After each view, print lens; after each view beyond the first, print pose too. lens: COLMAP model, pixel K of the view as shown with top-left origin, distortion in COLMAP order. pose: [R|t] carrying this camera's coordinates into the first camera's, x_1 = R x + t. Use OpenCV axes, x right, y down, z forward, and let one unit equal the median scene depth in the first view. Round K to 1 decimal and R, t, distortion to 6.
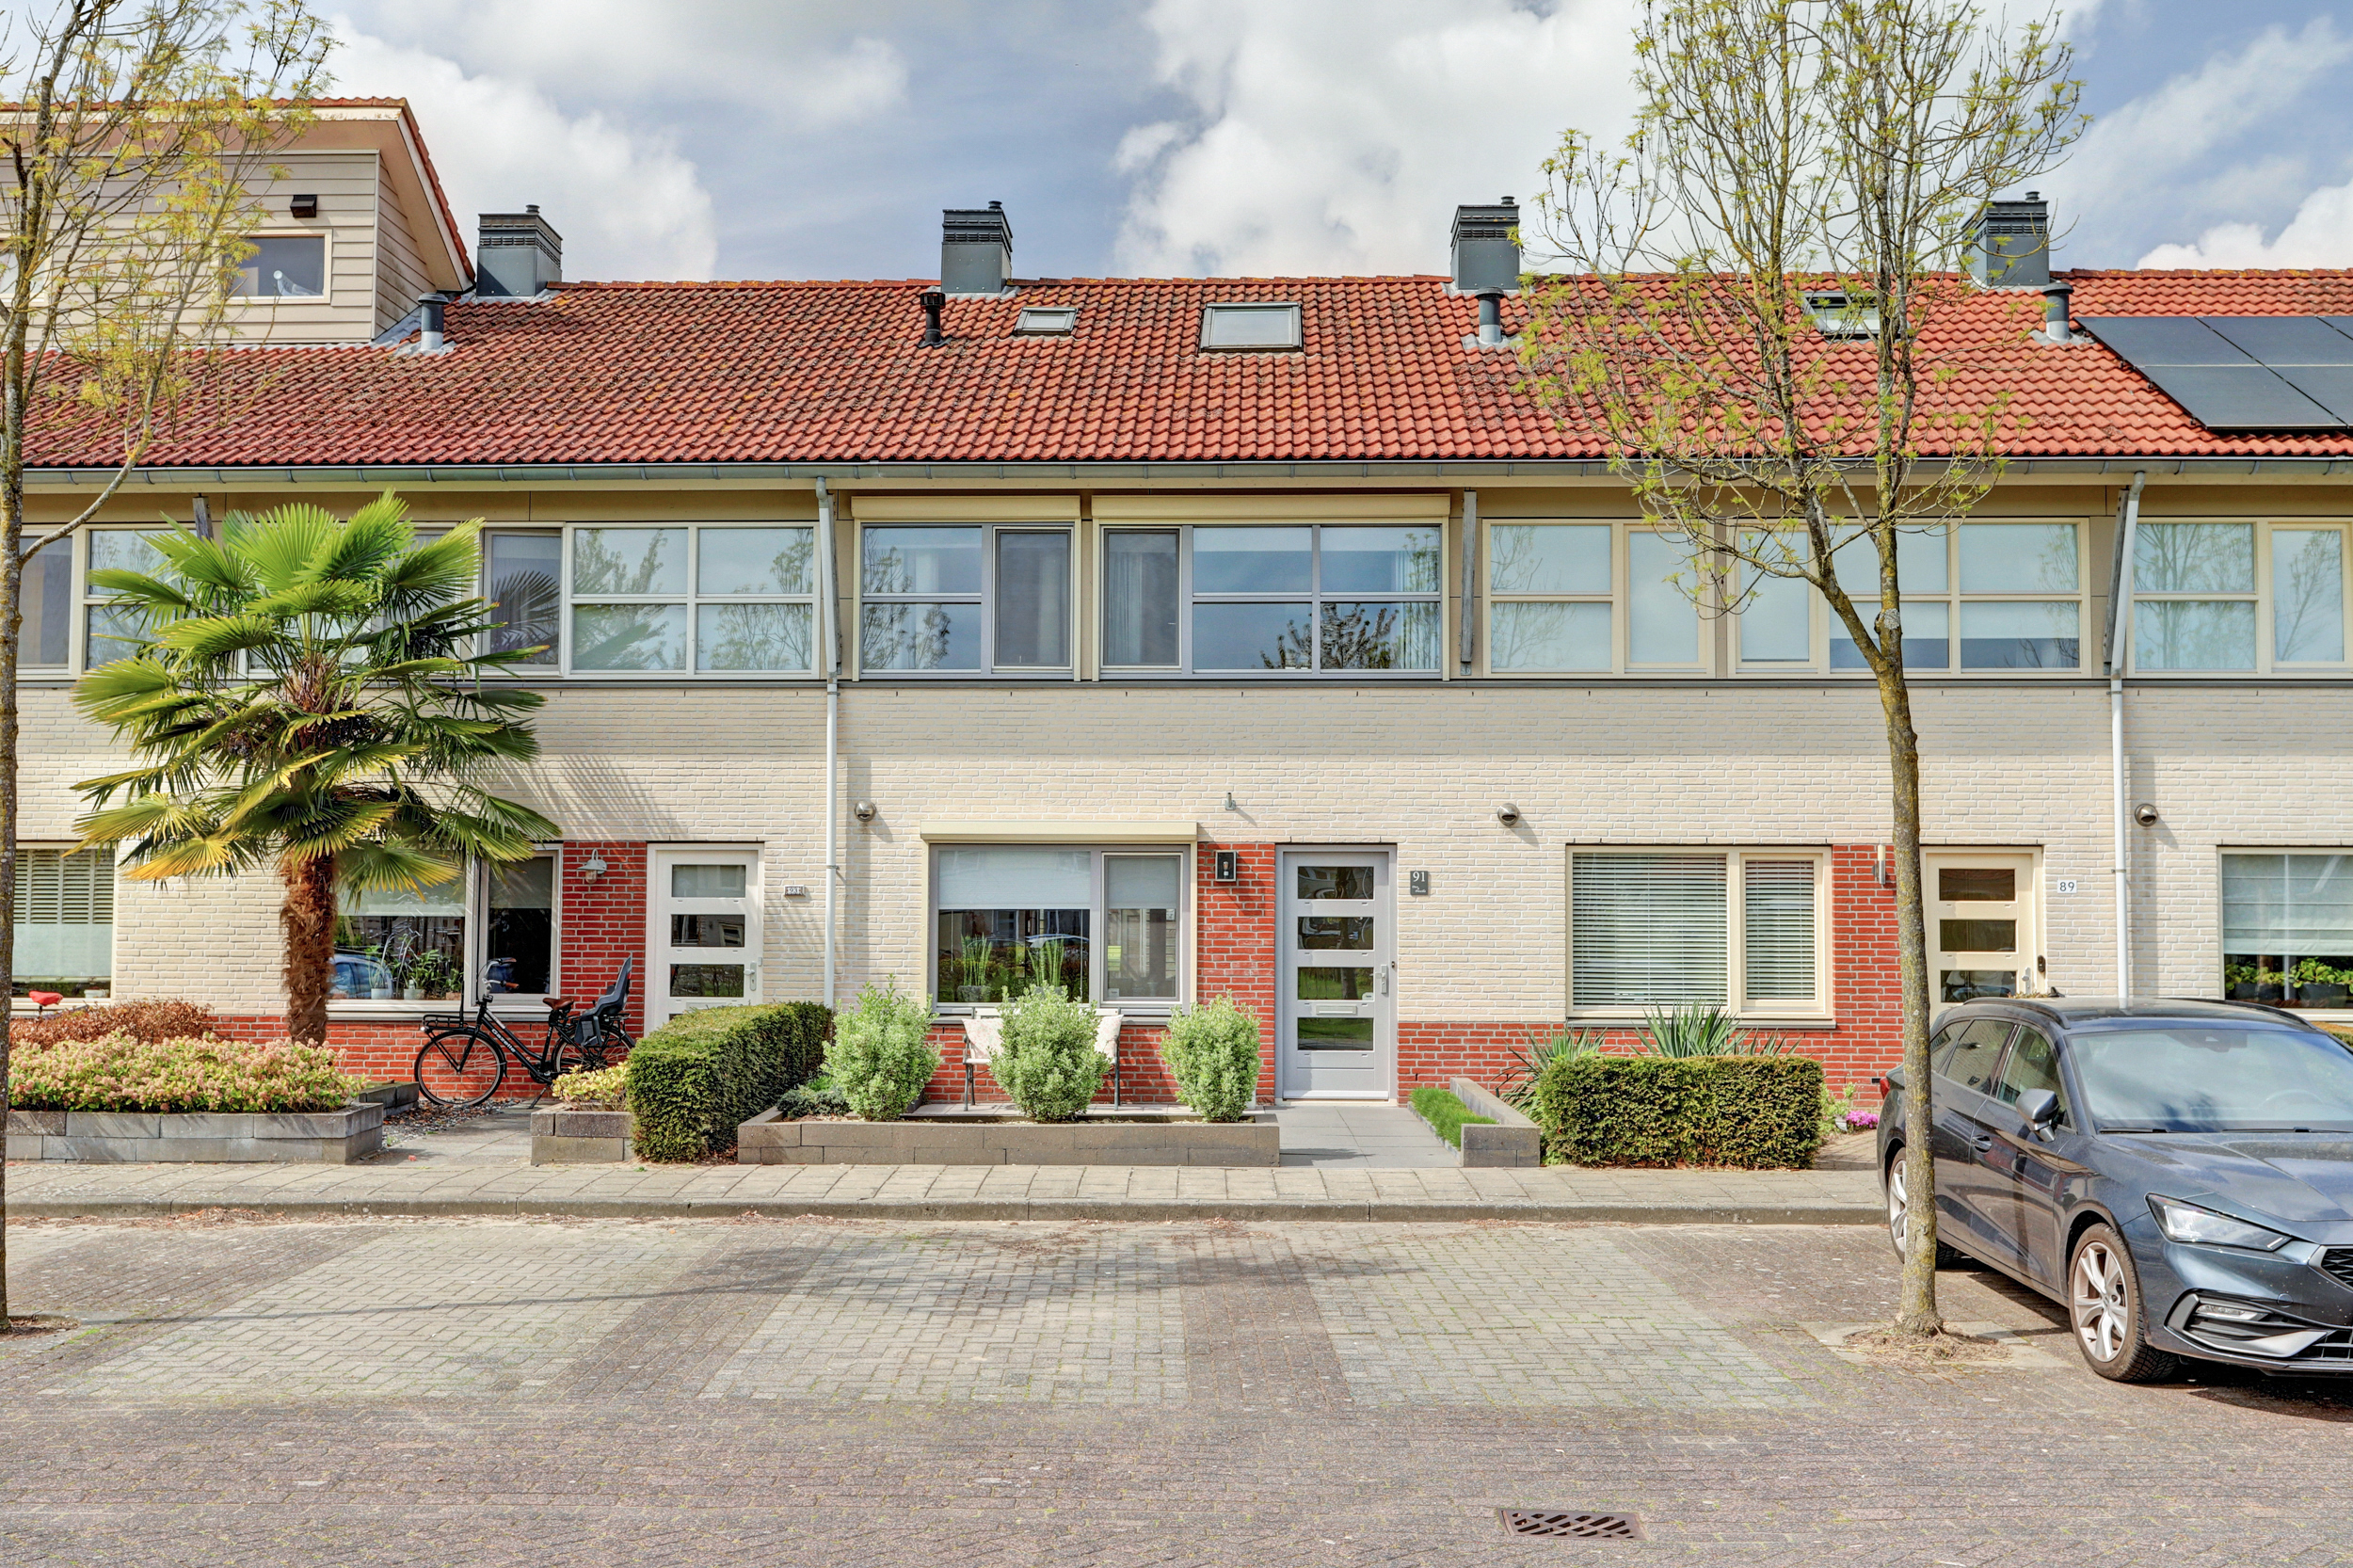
lens RADIAL K [[2229.2, 0, 1179.4], [0, 2229.2, 795.1], [0, 0, 1]] dist [-0.002769, 0.000000]
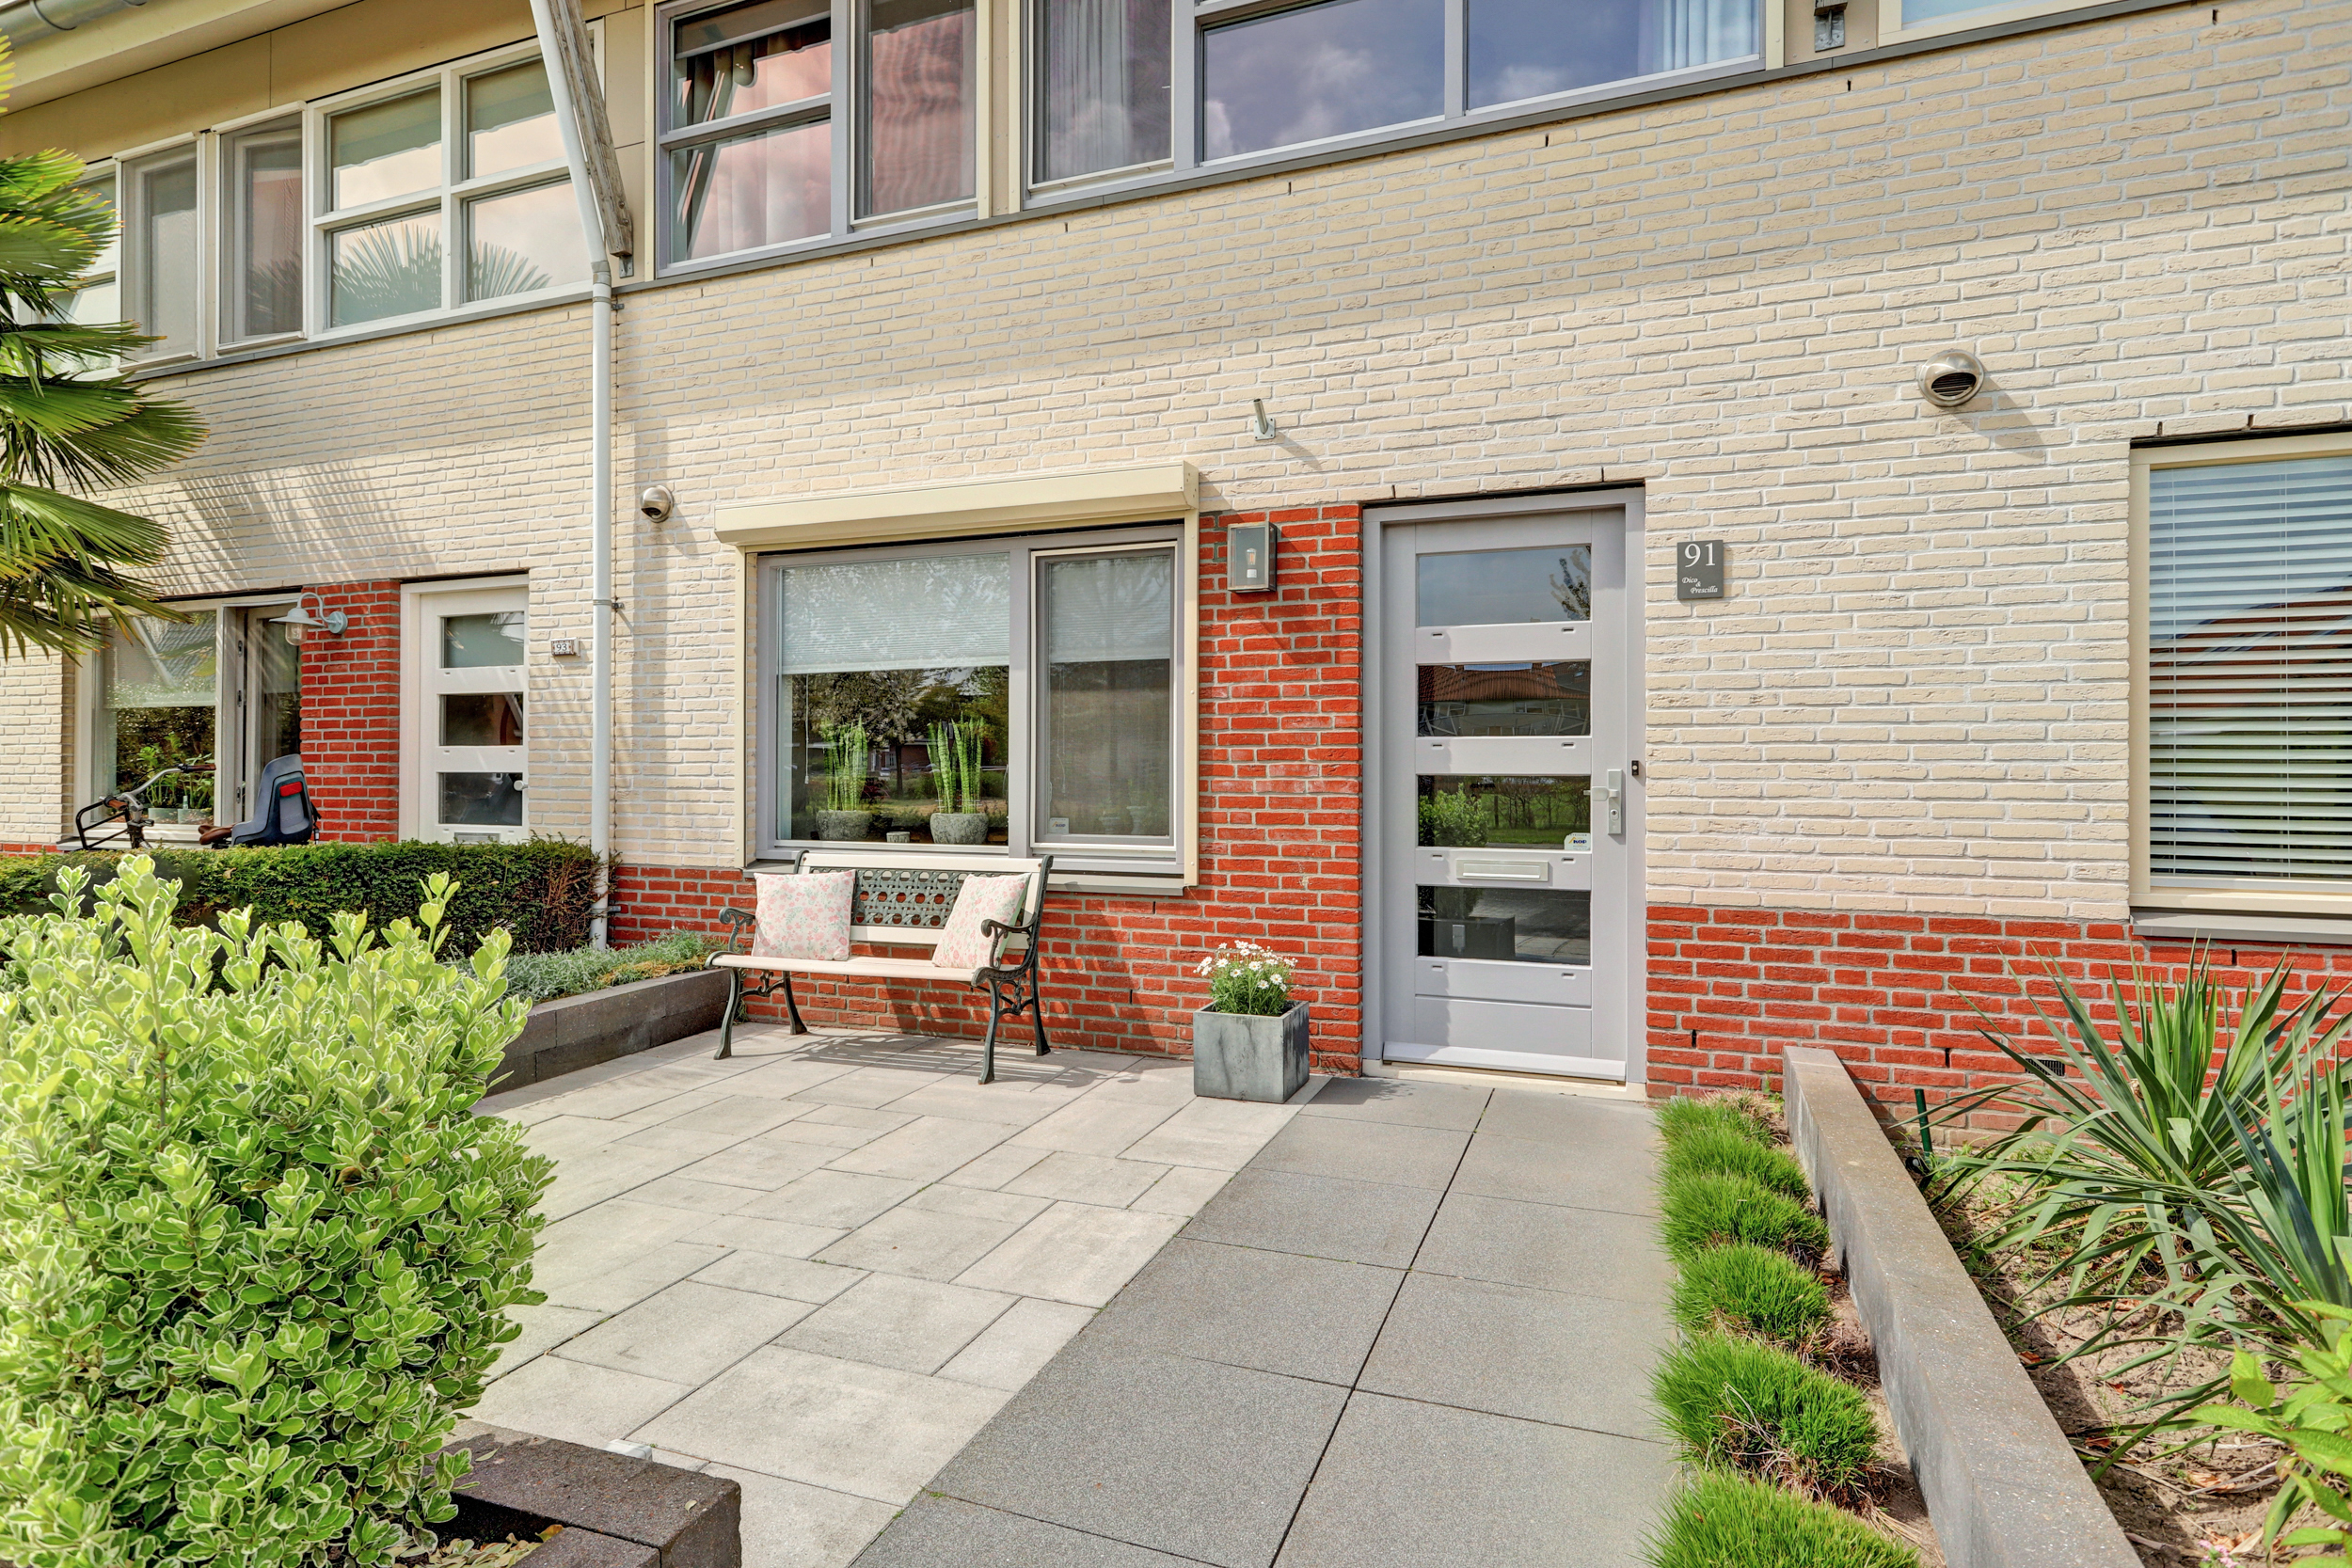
lens RADIAL K [[1299.1, 0, 1168.4], [0, 1299.1, 760.0], [0, 0, 1]] dist [0.011990, 0.000619]
pose [[0.935918, -0.005655, -0.352172, 0.099574], [0.022992, 0.998719, 0.045066, 0.061036], [0.351466, -0.050275, 0.934850, 0.734778]]
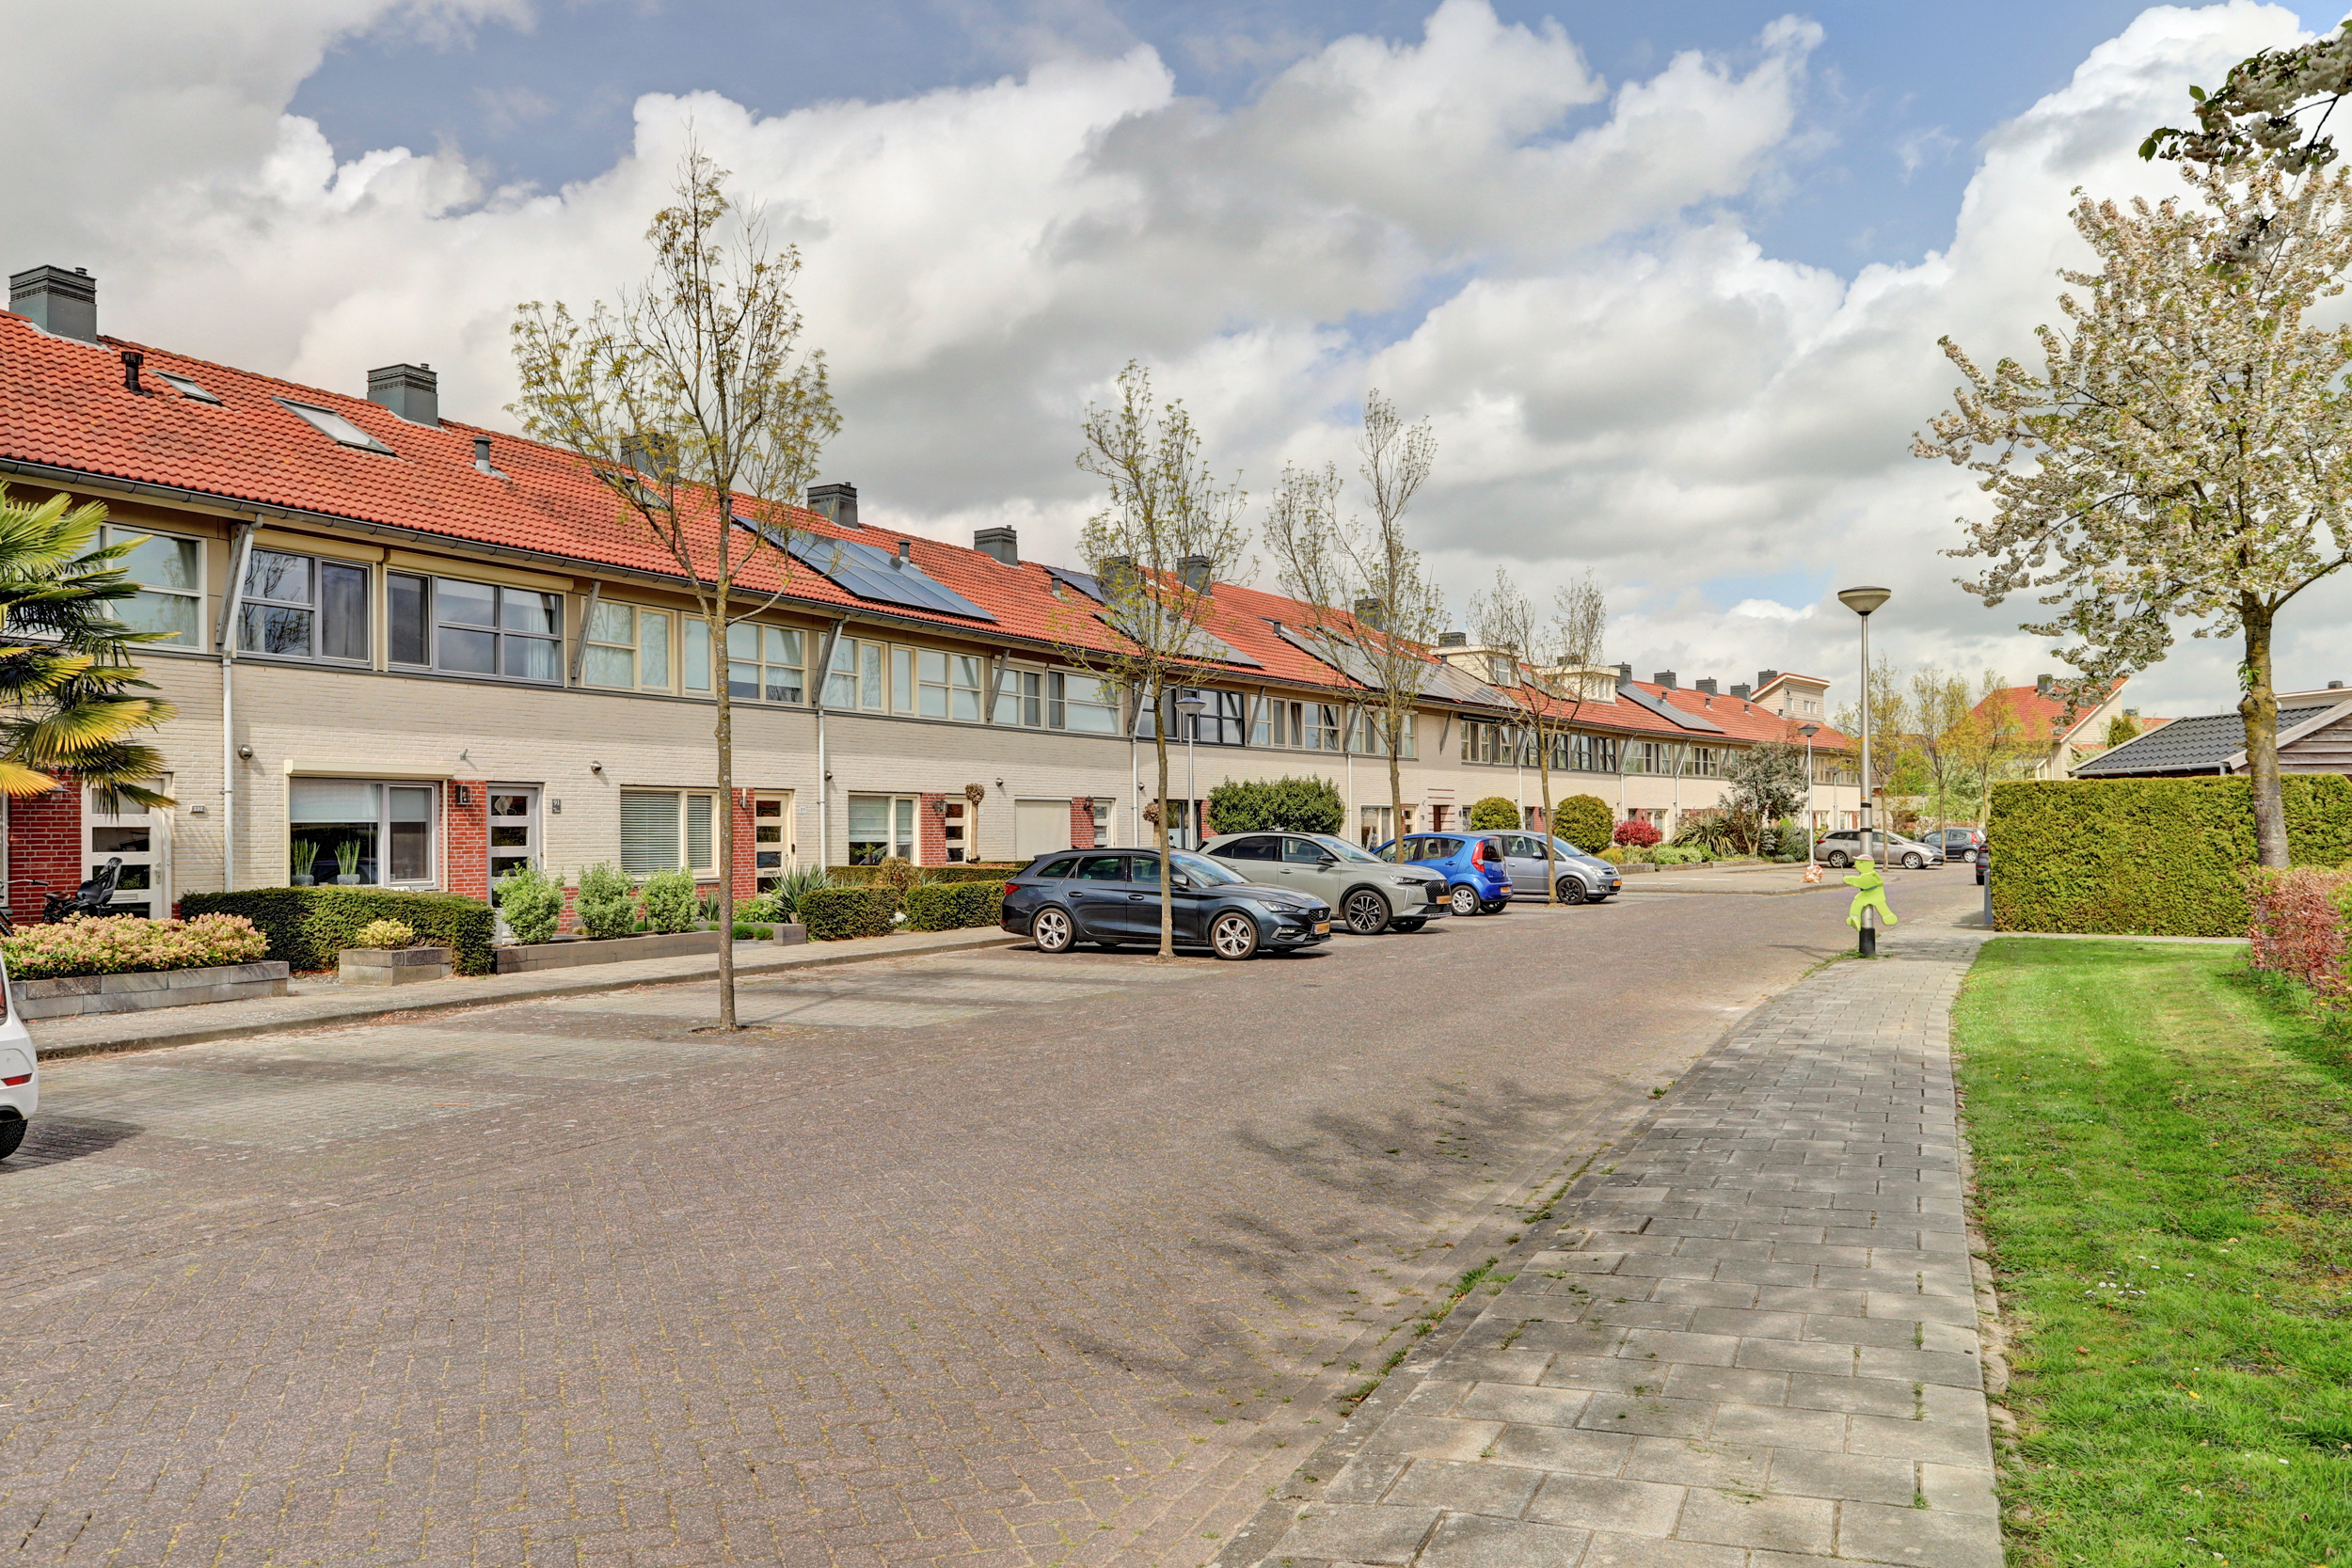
lens RADIAL K [[1738.8, 0, 1178.8], [0, 1738.8, 797.5], [0, 0, 1]] dist [0.002991, -0.000405]
pose [[0.427425, 0.010892, 0.903985, -0.883044], [-0.037343, 0.999287, 0.005616, 0.007551], [-0.903279, -0.036158, 0.427527, 0.004312]]
